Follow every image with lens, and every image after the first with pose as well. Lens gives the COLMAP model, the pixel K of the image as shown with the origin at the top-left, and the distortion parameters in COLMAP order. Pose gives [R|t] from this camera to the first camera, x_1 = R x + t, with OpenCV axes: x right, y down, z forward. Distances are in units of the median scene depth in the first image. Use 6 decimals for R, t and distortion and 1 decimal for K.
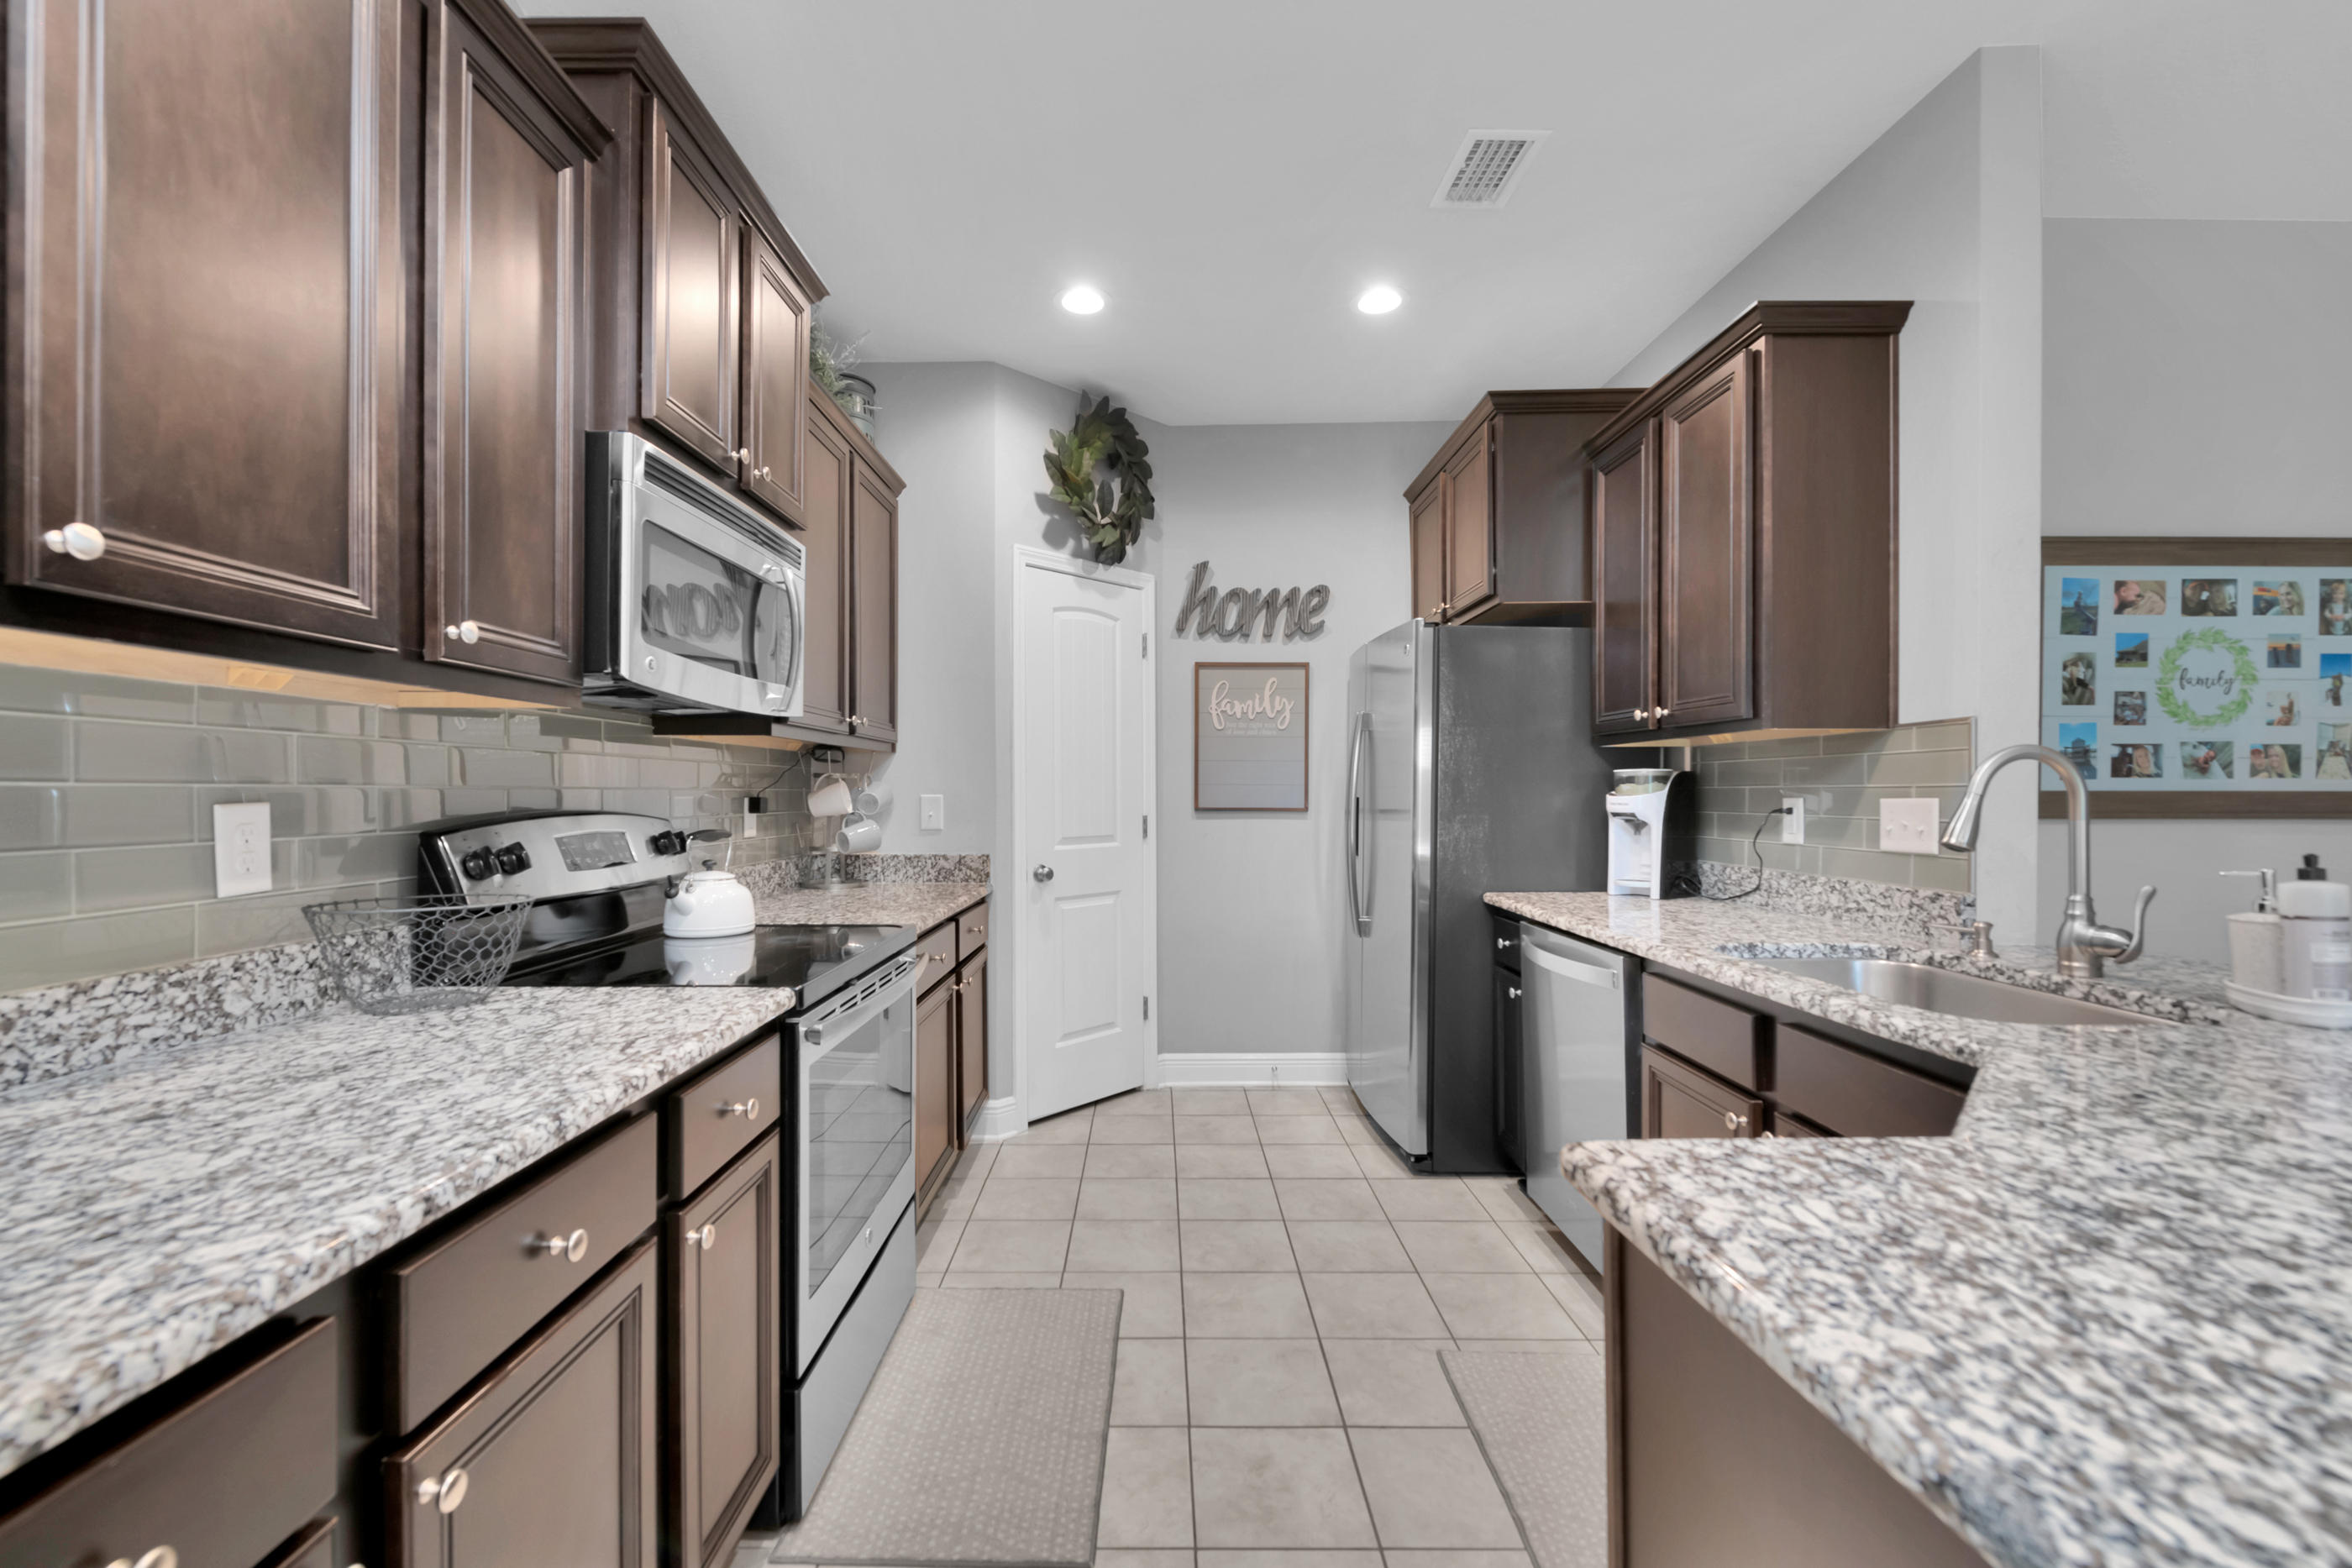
lens RADIAL K [[1064.8, 0, 1209.1], [0, 1064.8, 794.9], [0, 0, 1]] dist [-0.000068, -0.004575]
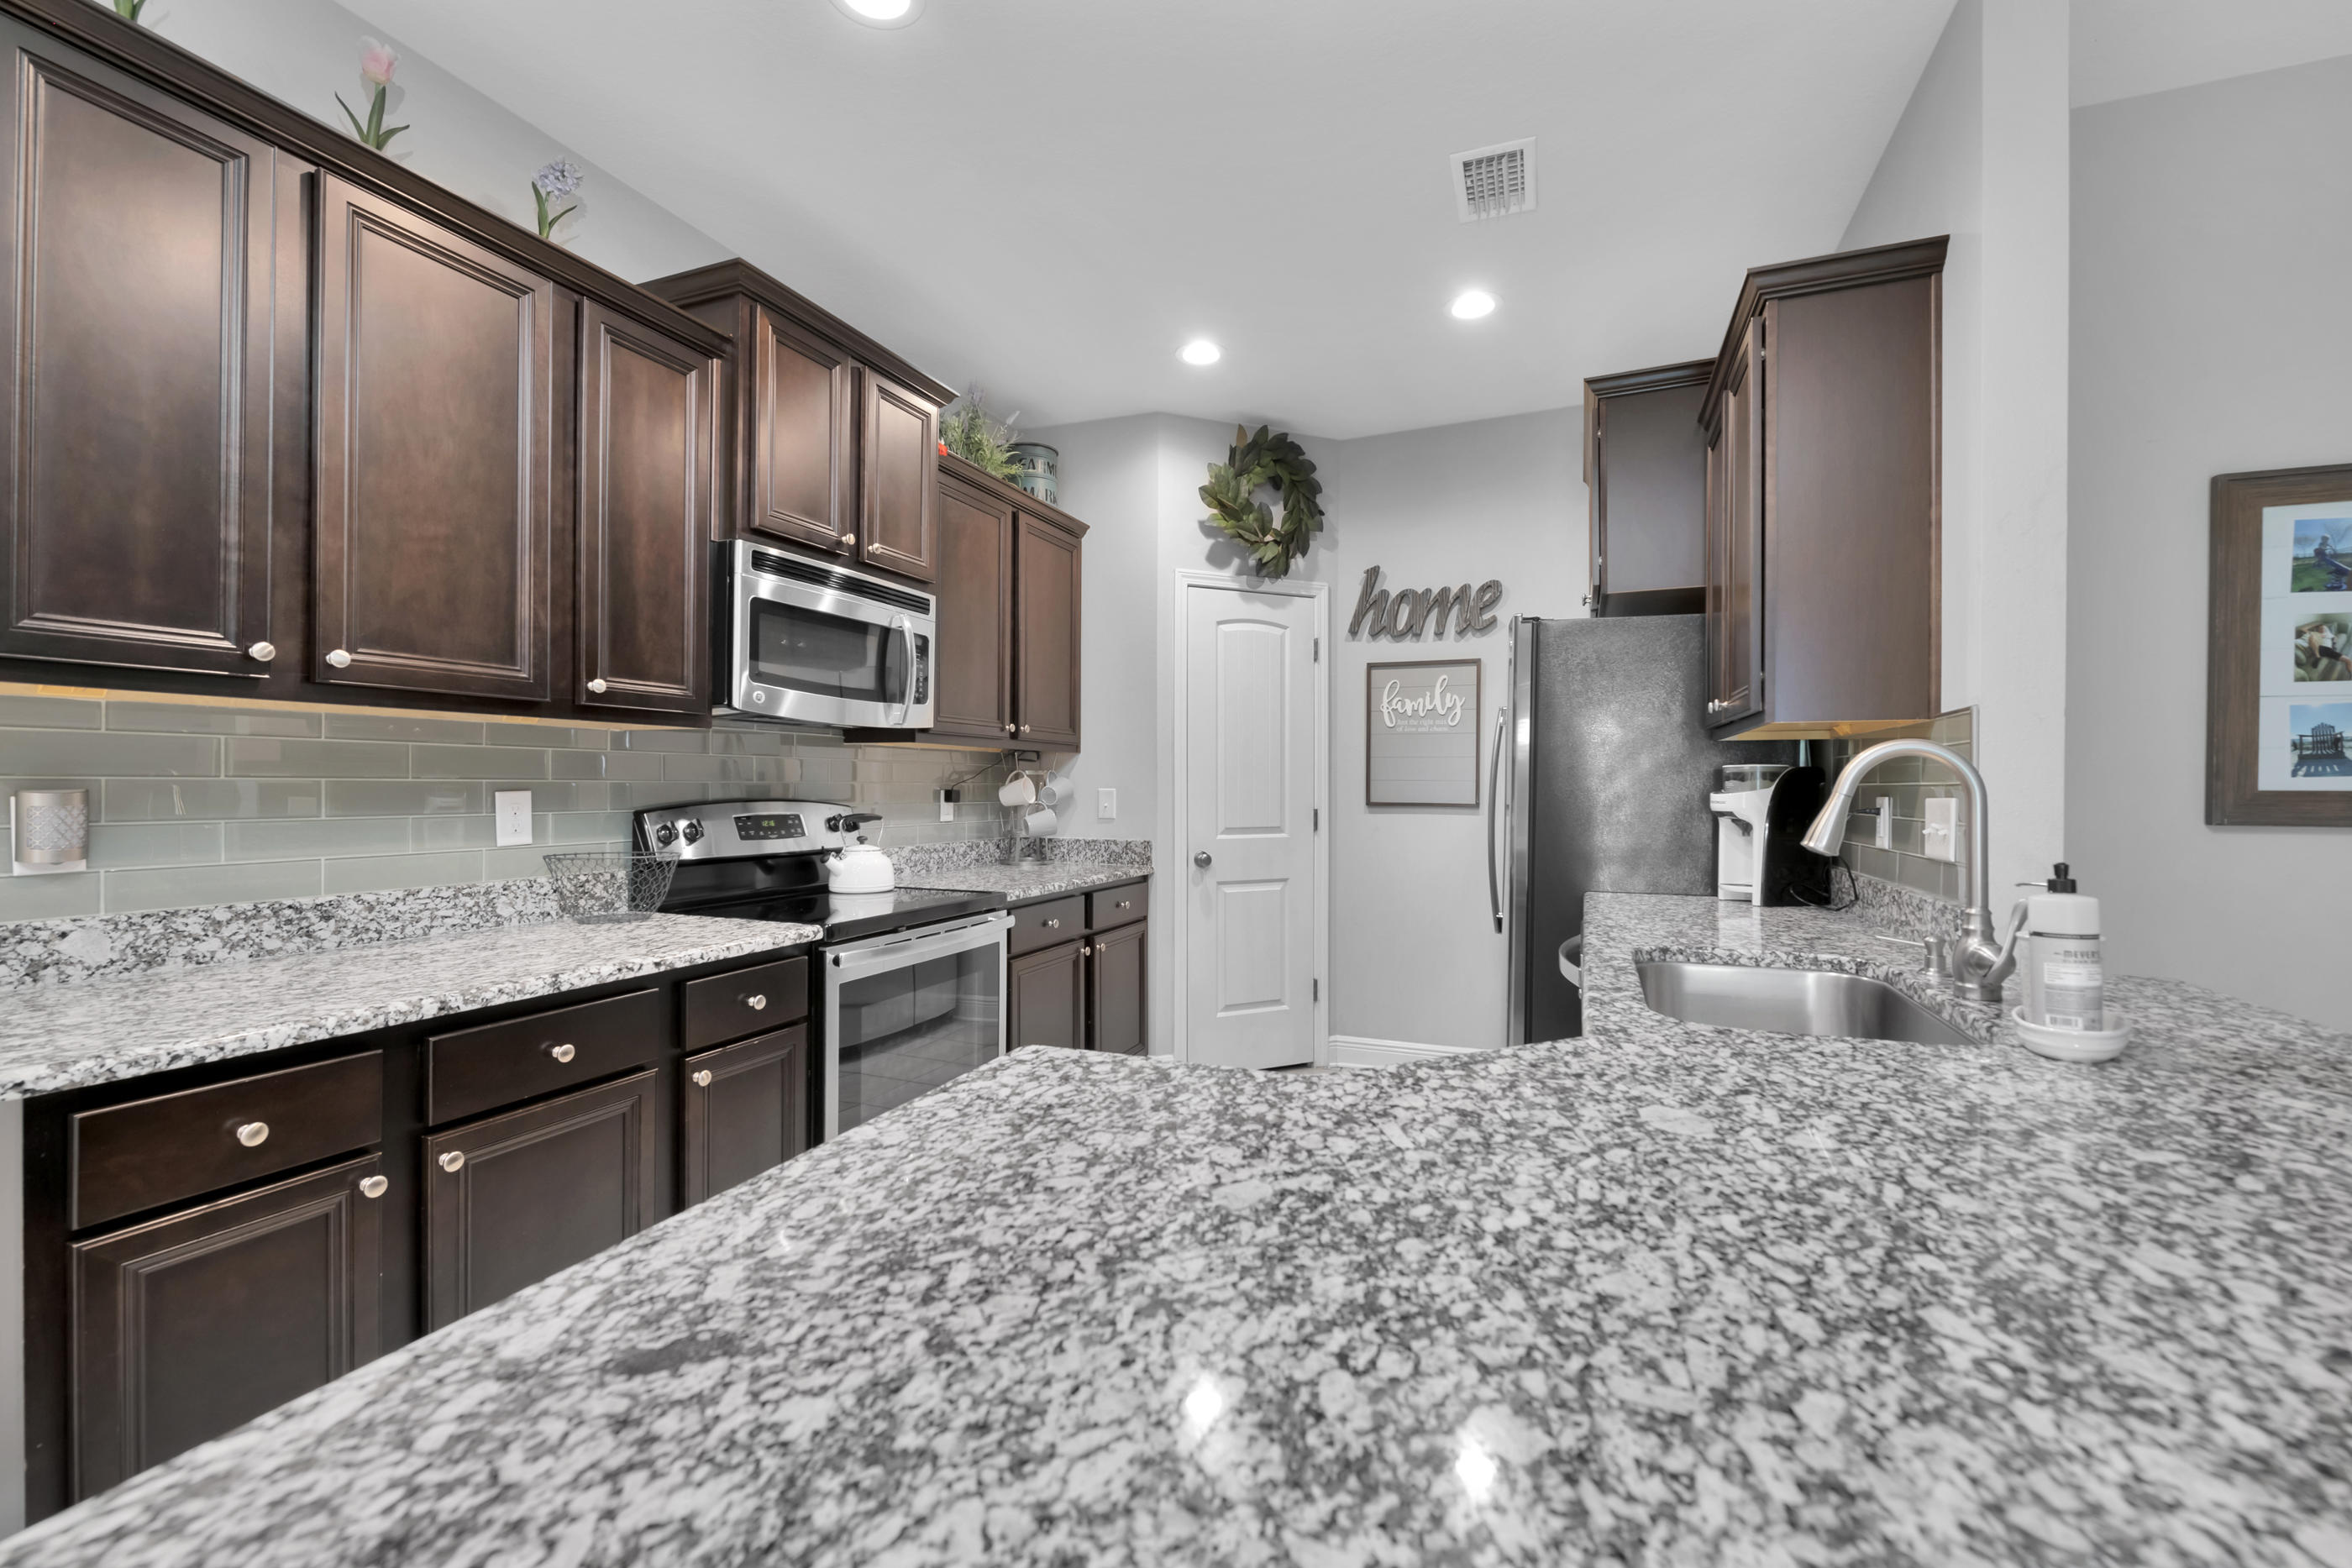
lens RADIAL K [[1064.8, 0, 1156.1], [0, 1064.8, 786.9], [0, 0, 1]] dist [-0.000068, -0.004575]
pose [[0.911926, 0.004591, -0.410330, 0.386864], [-0.005546, 0.999984, -0.001137, -0.001385], [0.410318, 0.003313, 0.911936, -0.064776]]
